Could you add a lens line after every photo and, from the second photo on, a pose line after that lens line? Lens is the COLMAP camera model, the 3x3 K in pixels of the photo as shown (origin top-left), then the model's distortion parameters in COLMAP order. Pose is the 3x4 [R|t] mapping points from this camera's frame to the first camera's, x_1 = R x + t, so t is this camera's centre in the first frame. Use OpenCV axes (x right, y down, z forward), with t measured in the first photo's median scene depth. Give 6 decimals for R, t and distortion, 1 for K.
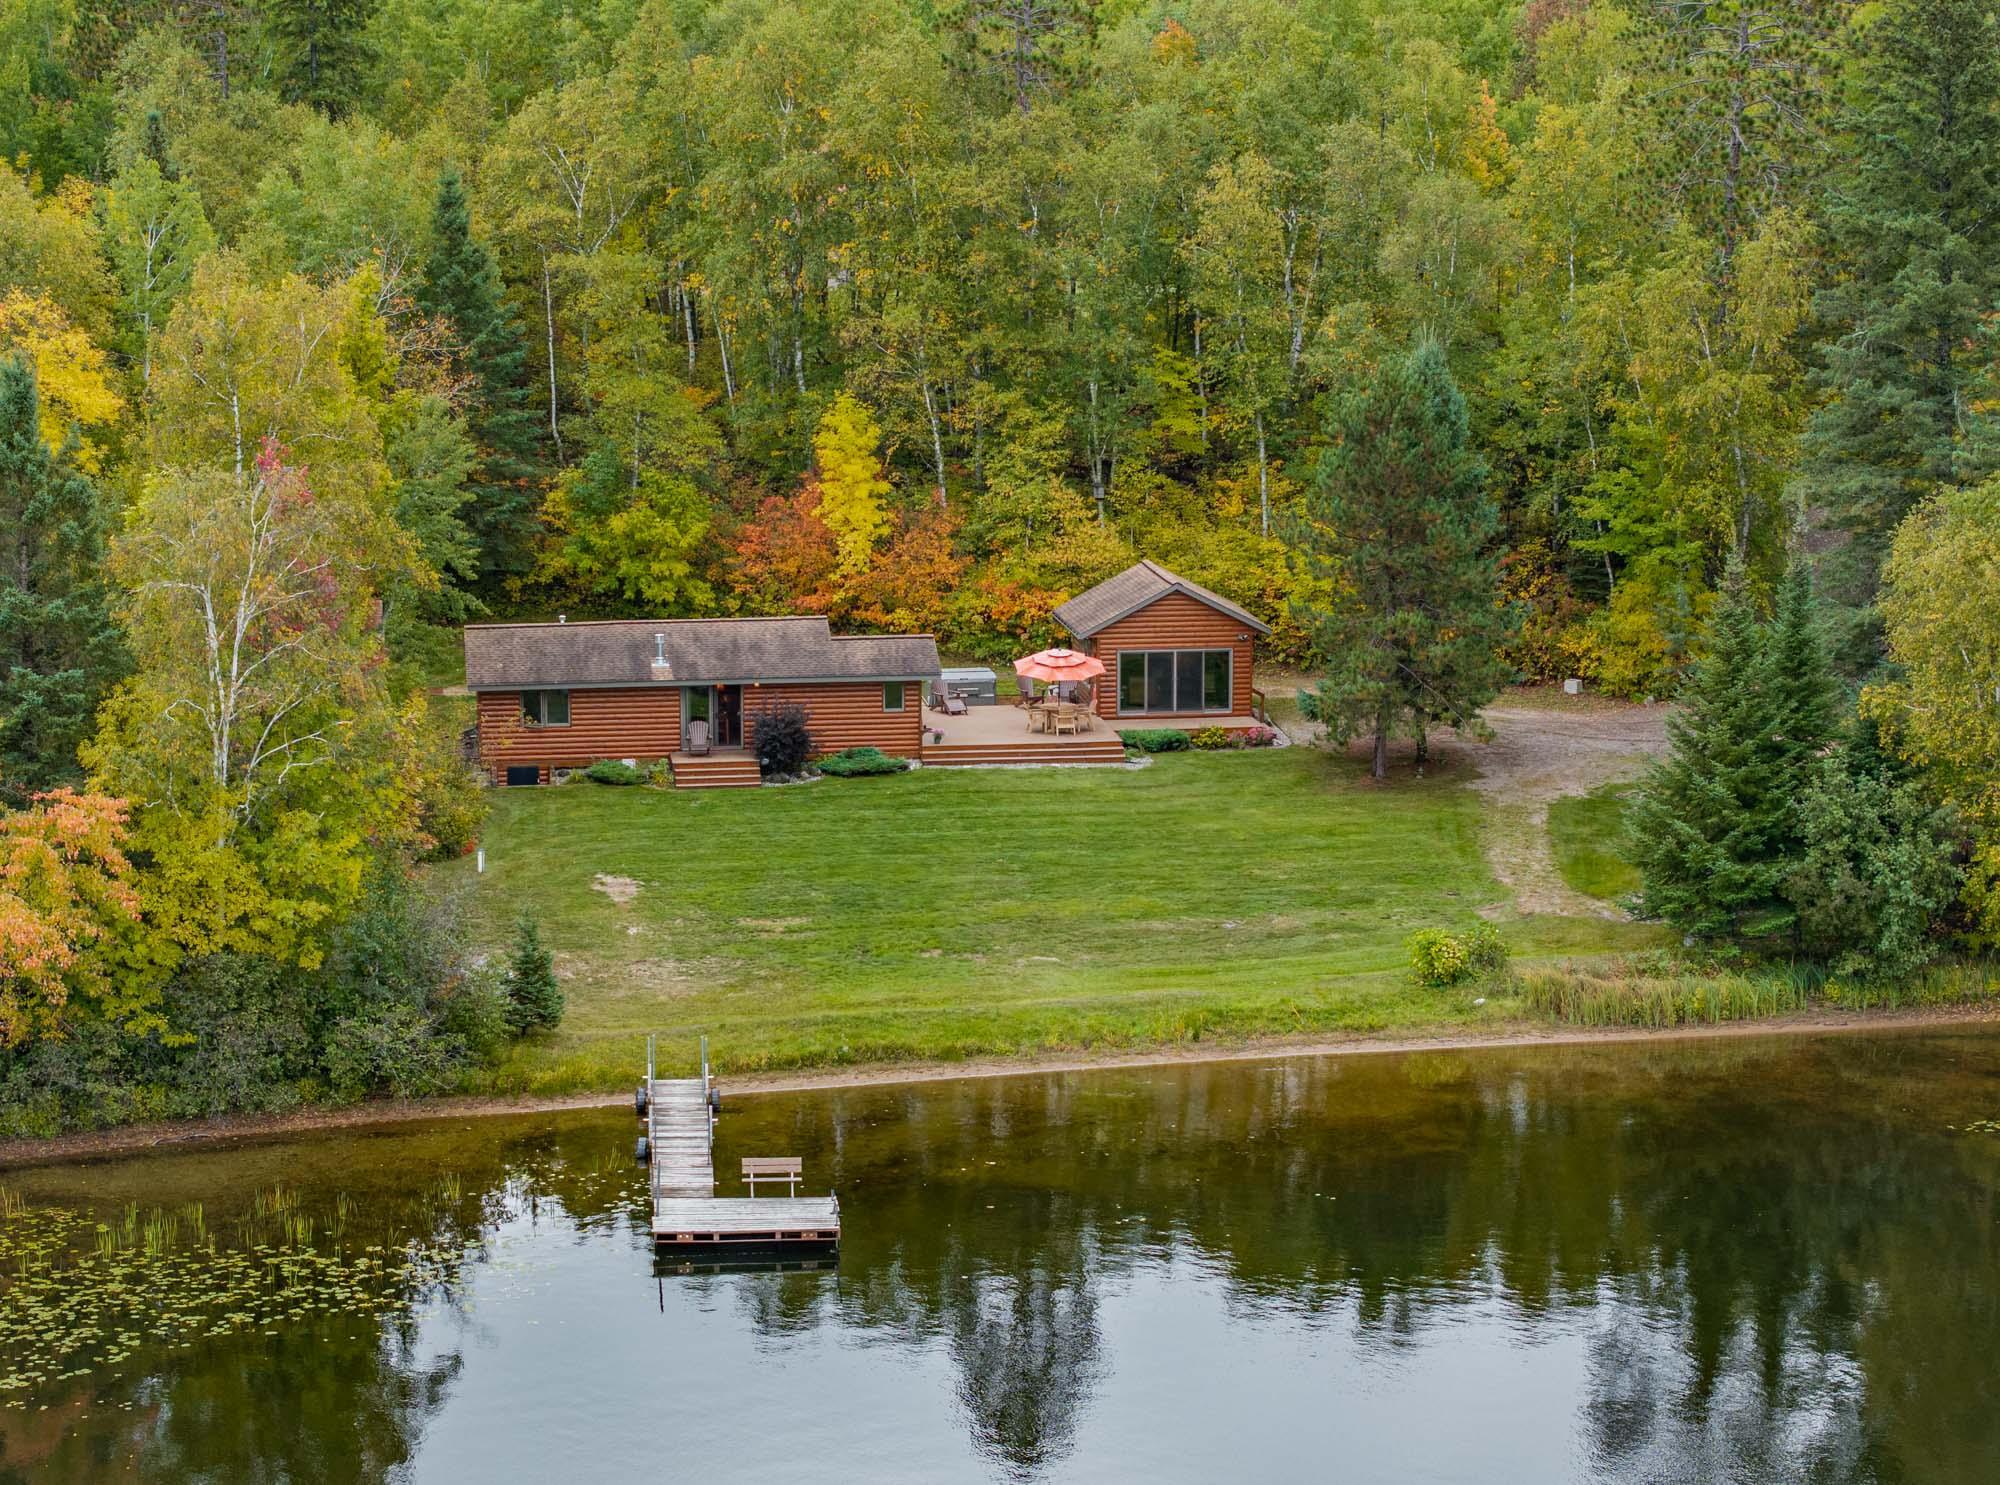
lens RADIAL K [[4160.3, 0, 1000.0], [0, 4160.3, 742.5], [0, 0, 1]] dist [-0.034863, 0.189874]
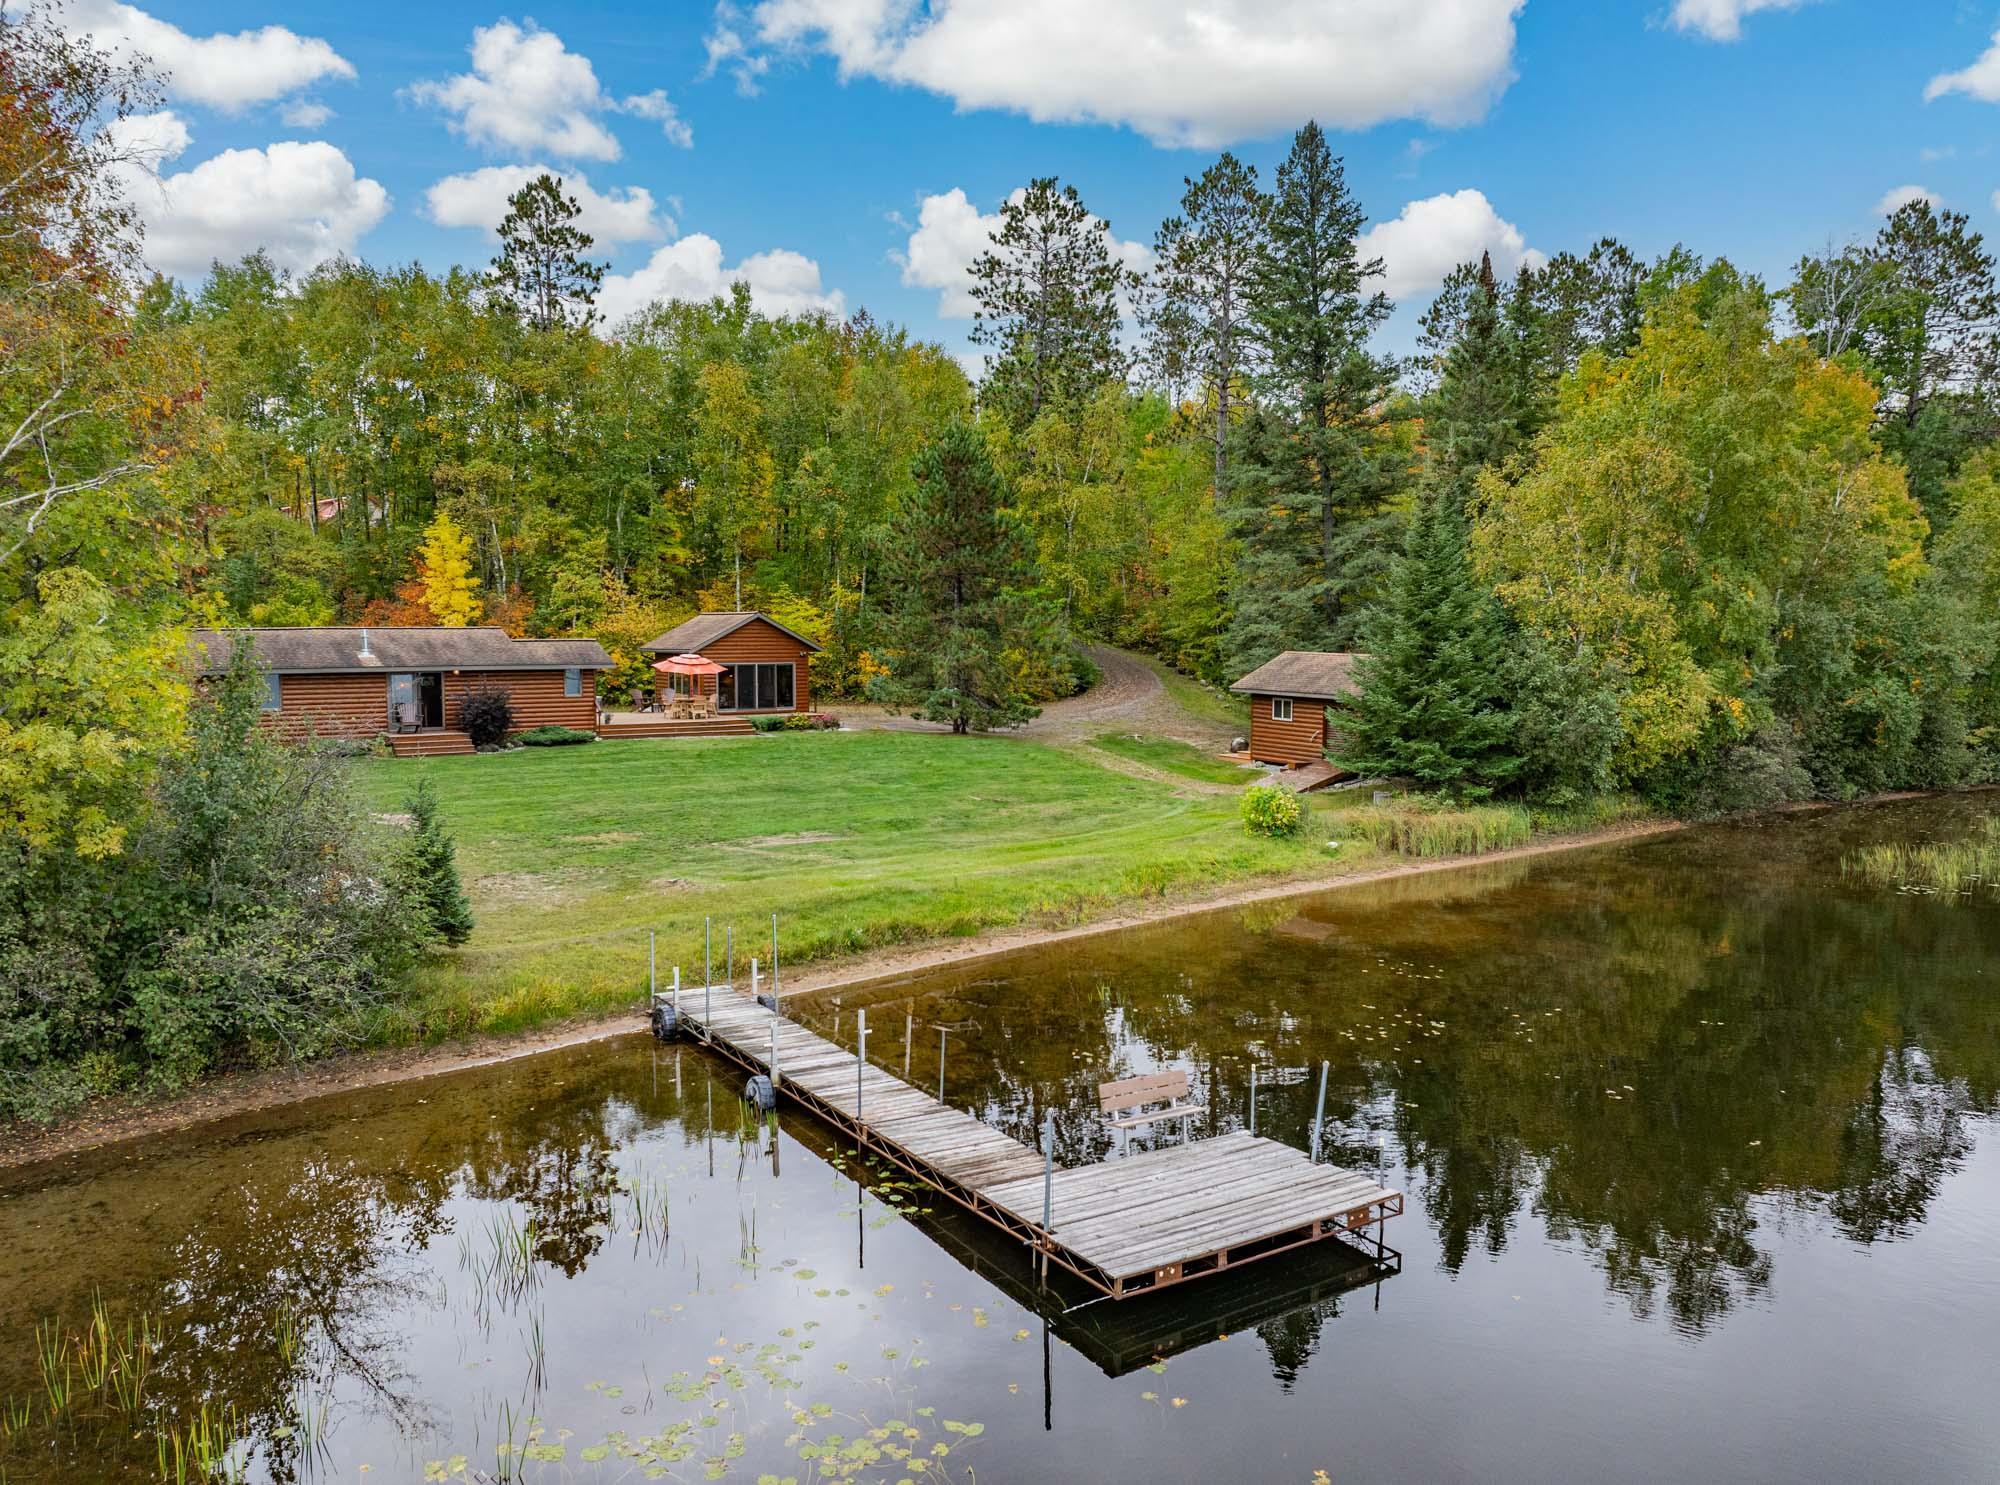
lens RADIAL K [[1453.0, 0, 1015.4], [0, 1453.0, 738.8], [0, 0, 1]] dist [-0.032939, -0.003536]
pose [[0.882874, -0.032343, 0.468494, -0.111053], [0.077680, 0.993940, -0.077771, 0.047989], [-0.463140, 0.105054, 0.880037, 0.581141]]
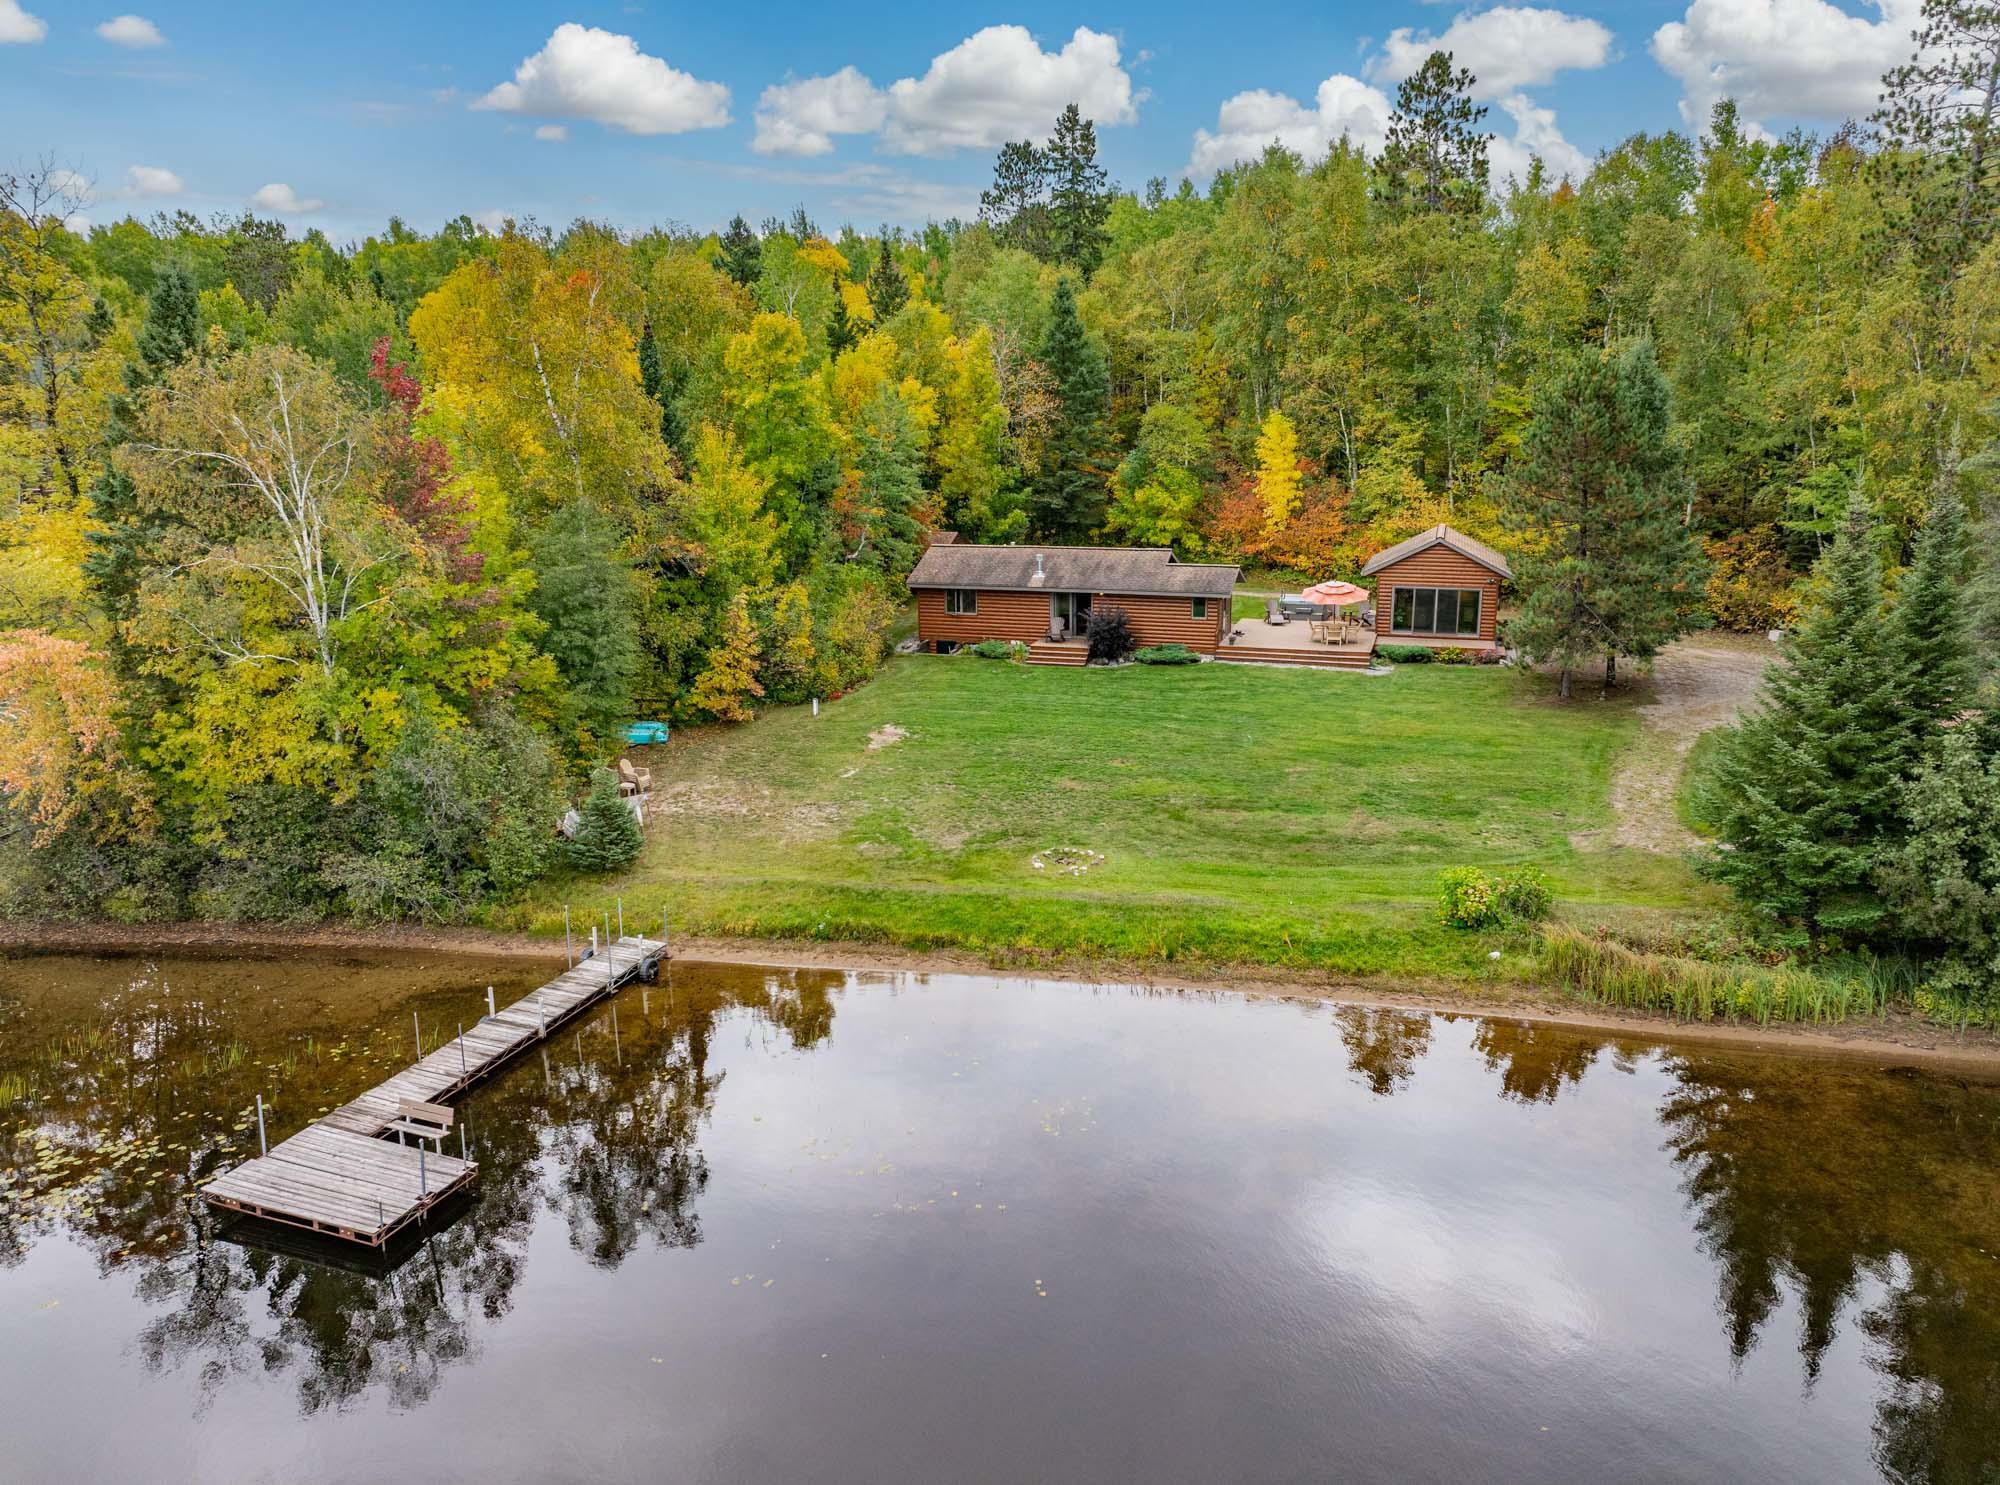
lens RADIAL K [[1453.0, 0, 1015.4], [0, 1453.0, 738.8], [0, 0, 1]] dist [-0.032939, -0.003536]
pose [[0.907324, 0.095372, -0.409472, 0.121248], [-0.063603, 0.993859, 0.090550, -0.007833], [0.415593, -0.056115, 0.907818, 0.544880]]
